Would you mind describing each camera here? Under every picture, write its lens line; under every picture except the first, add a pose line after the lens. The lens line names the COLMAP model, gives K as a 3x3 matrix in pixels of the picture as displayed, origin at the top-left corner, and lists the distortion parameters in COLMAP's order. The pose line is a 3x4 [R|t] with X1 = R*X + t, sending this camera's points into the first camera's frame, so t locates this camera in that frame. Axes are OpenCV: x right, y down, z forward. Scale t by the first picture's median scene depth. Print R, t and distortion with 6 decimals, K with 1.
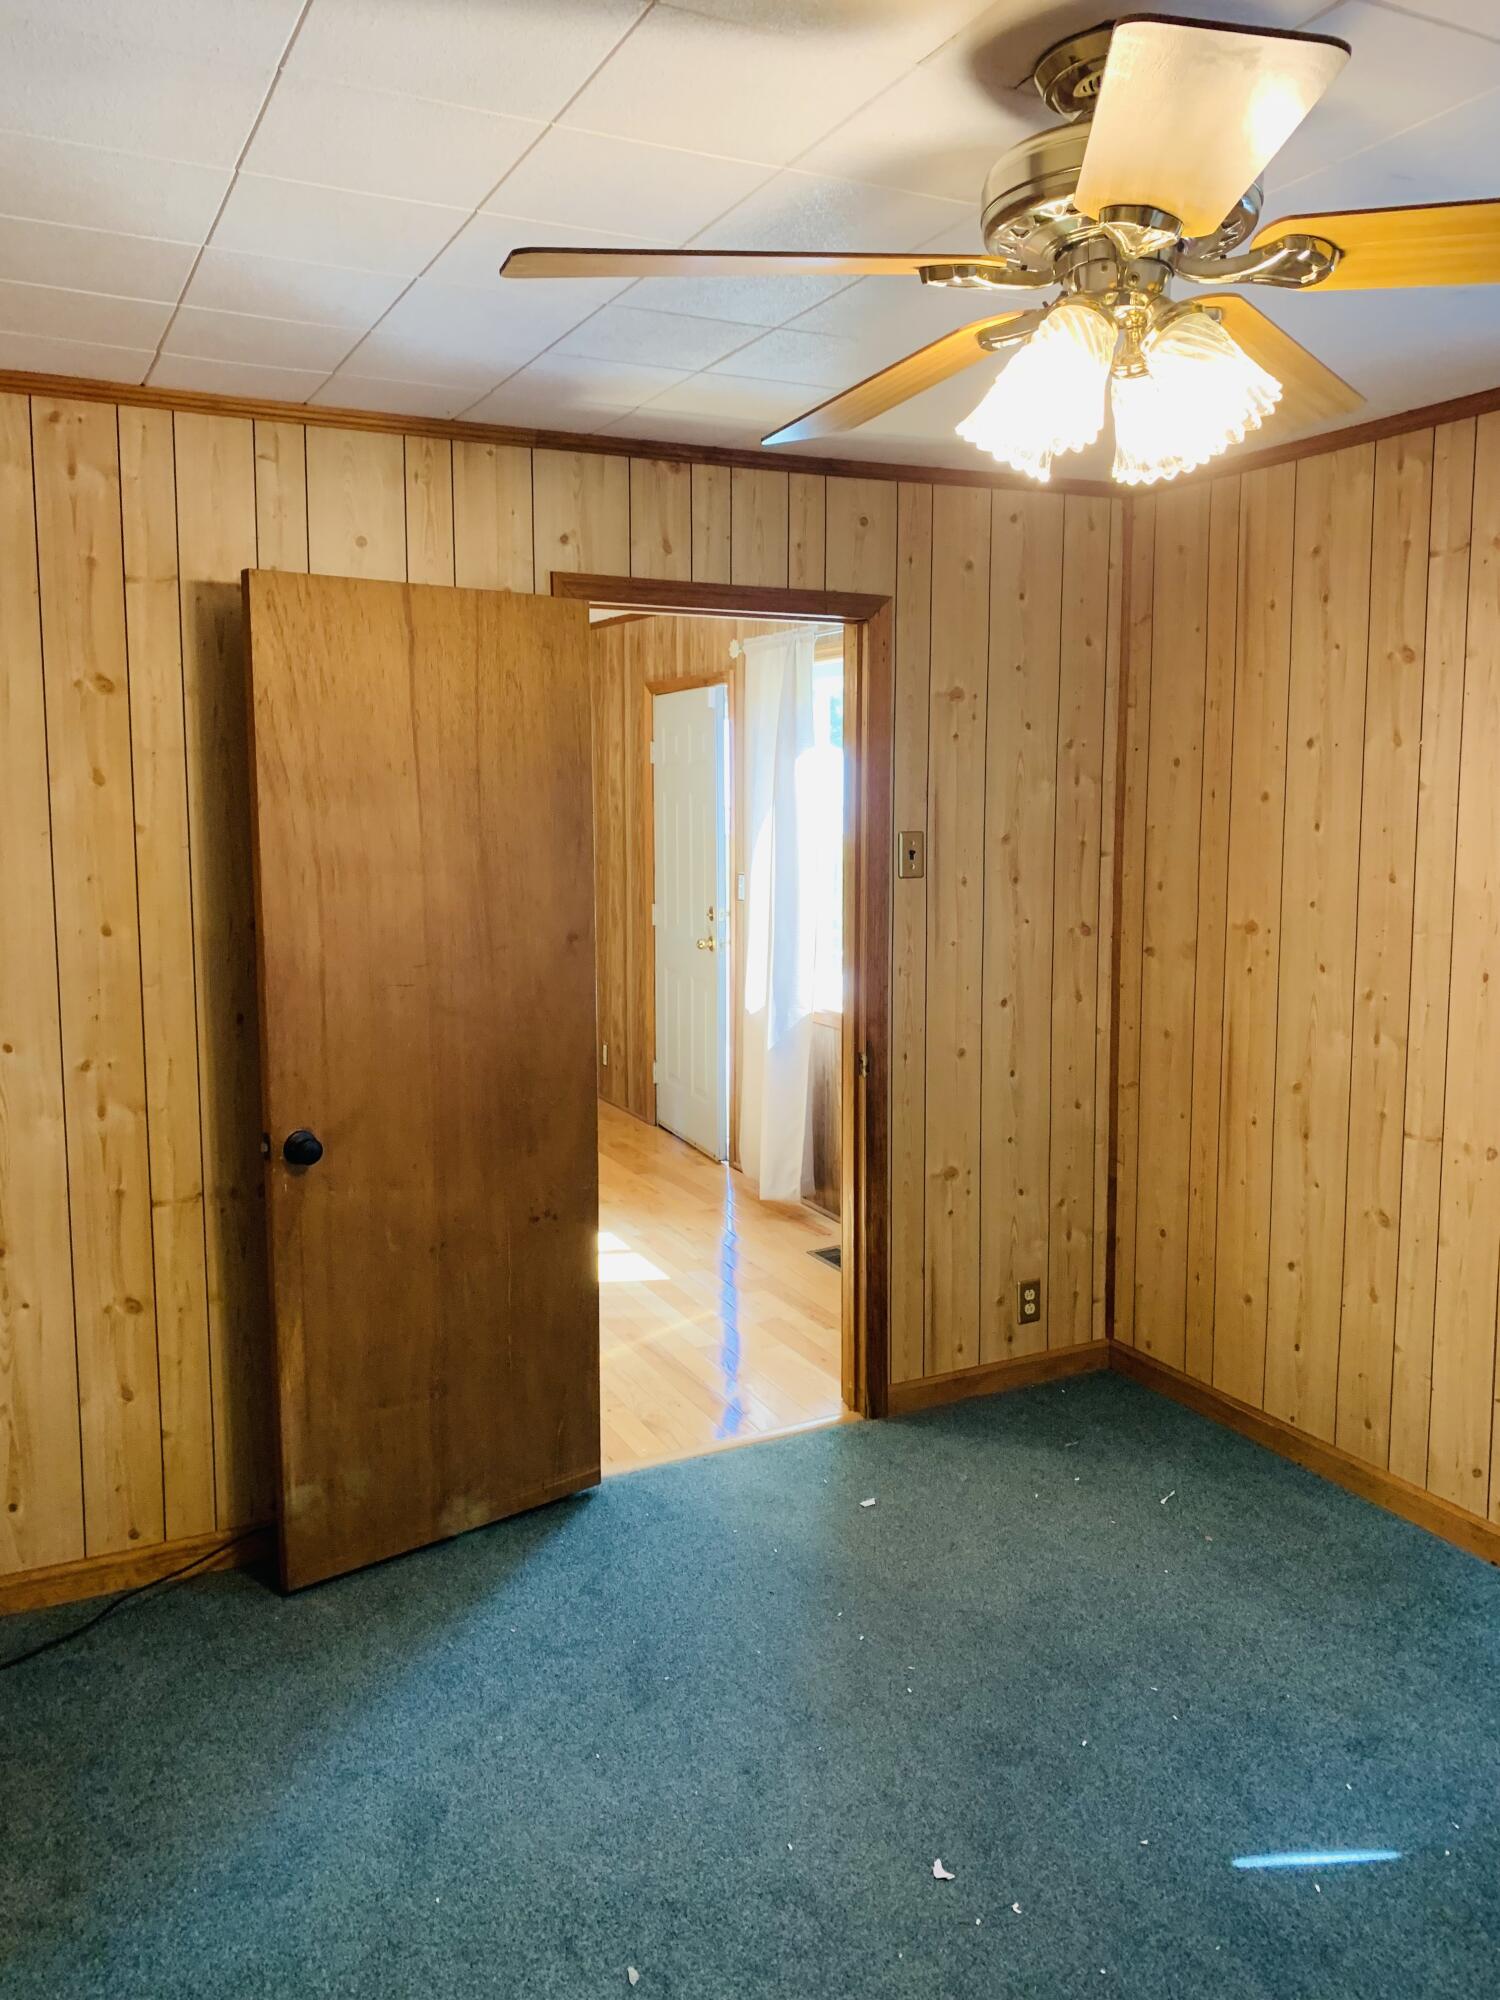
lens RADIAL K [[1545.0, 0, 748.0], [0, 1545.0, 972.8], [0, 0, 1]] dist [0.102009, -0.238547]
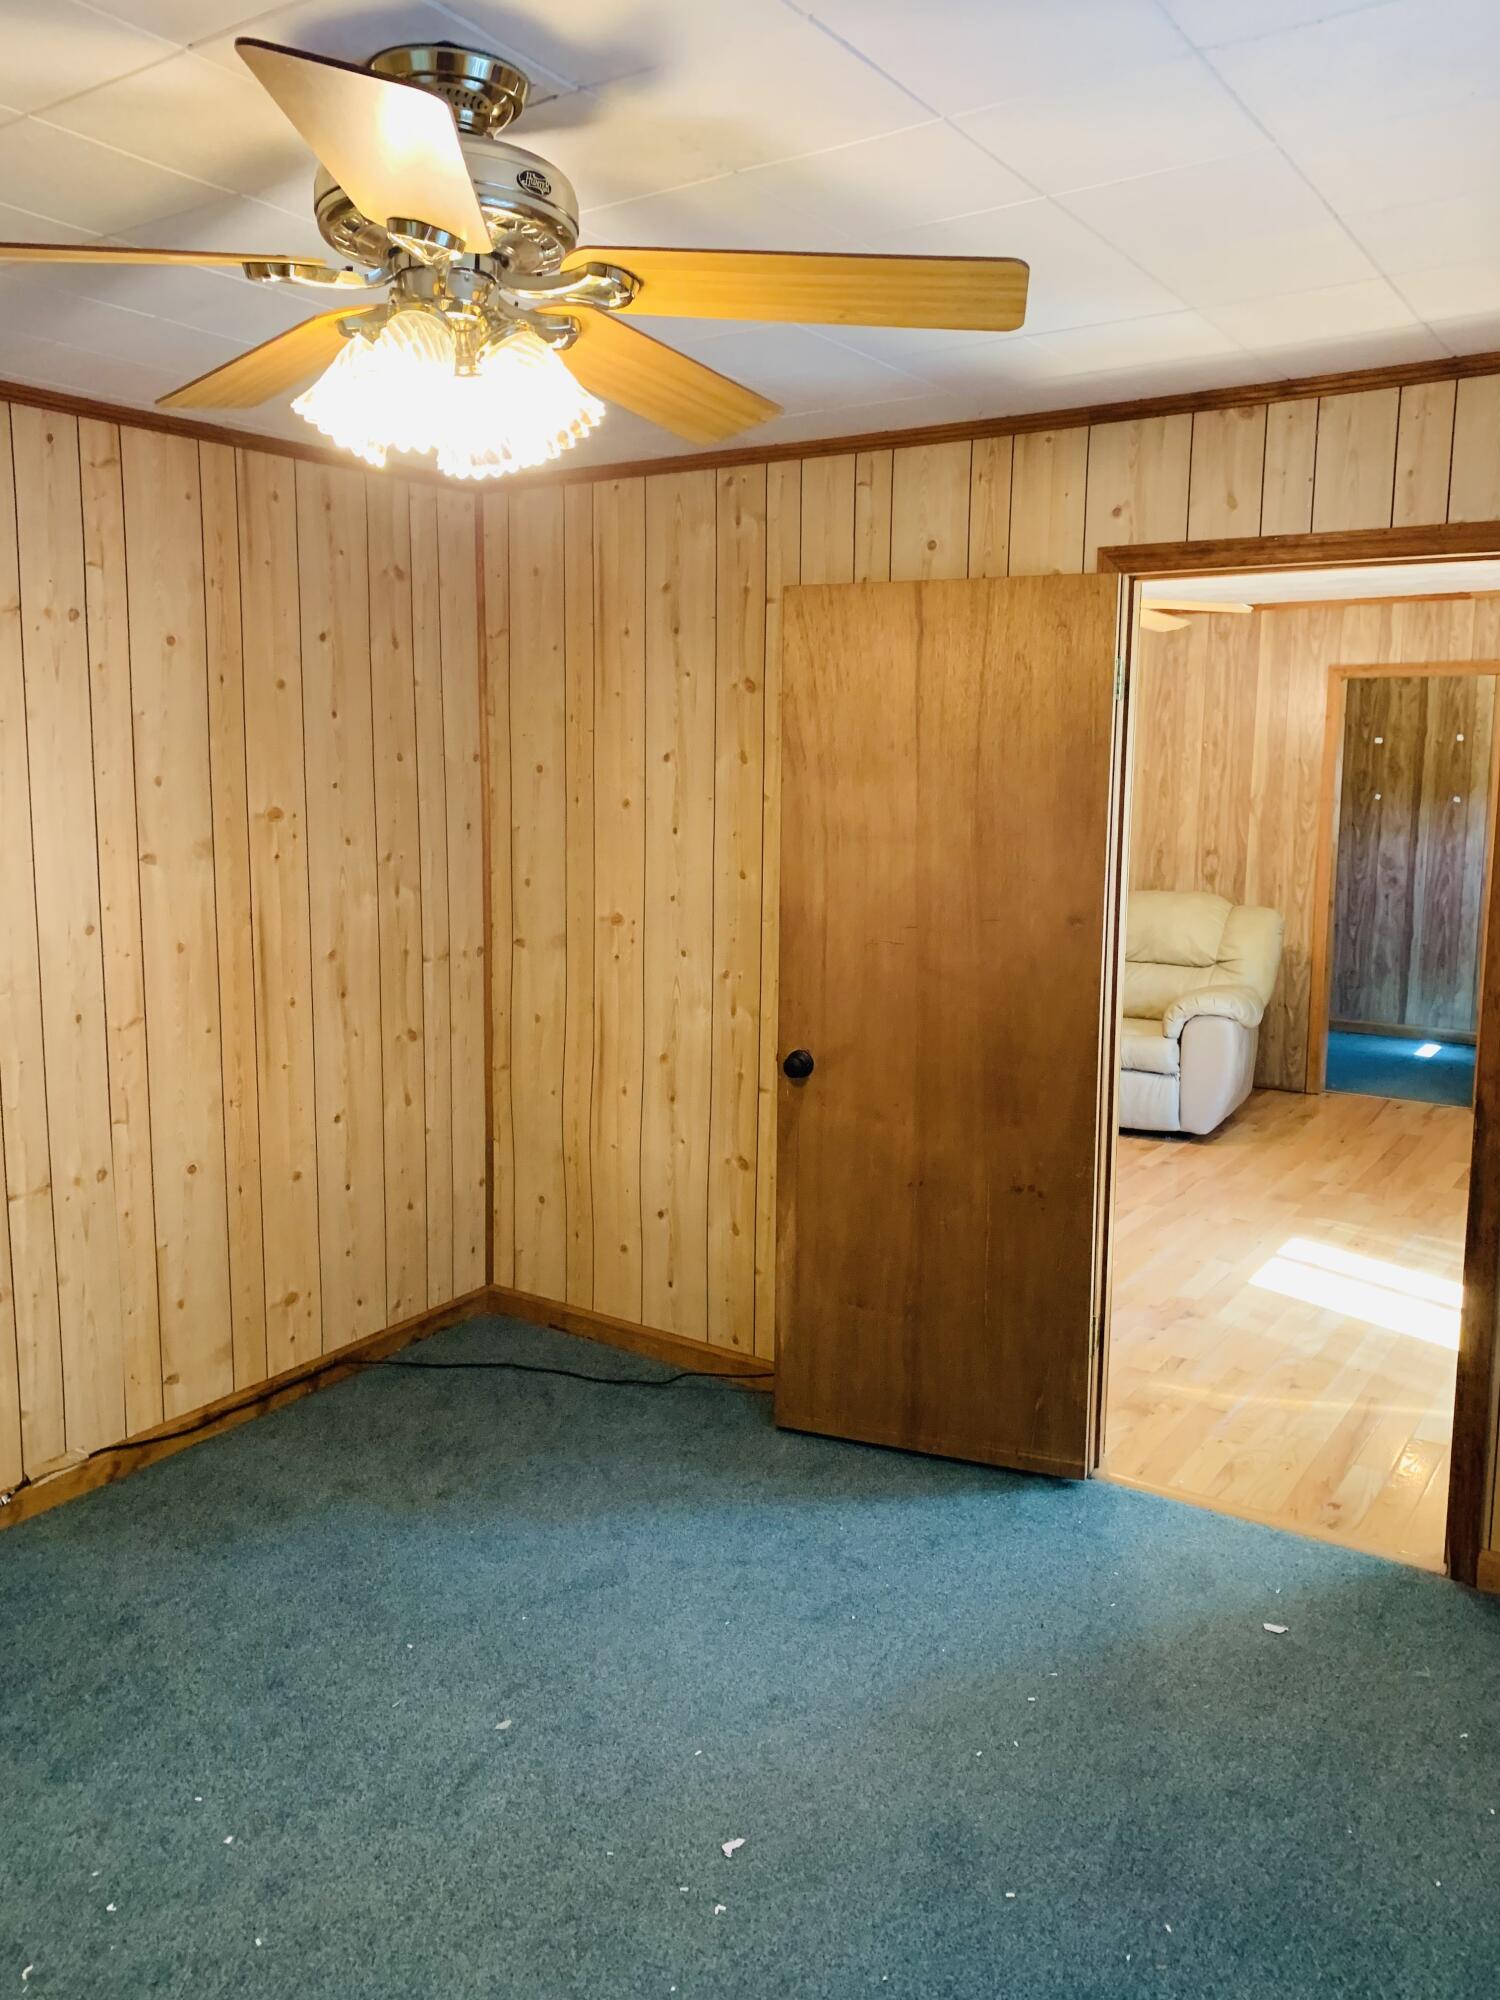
lens RADIAL K [[1545.0, 0, 748.0], [0, 1545.0, 972.8], [0, 0, 1]] dist [0.102009, -0.238547]
pose [[0.473535, 0.127752, -0.871461, 0.701841], [-0.115374, 0.989897, 0.082423, -0.050271], [0.873186, 0.061514, 0.483490, 0.366969]]
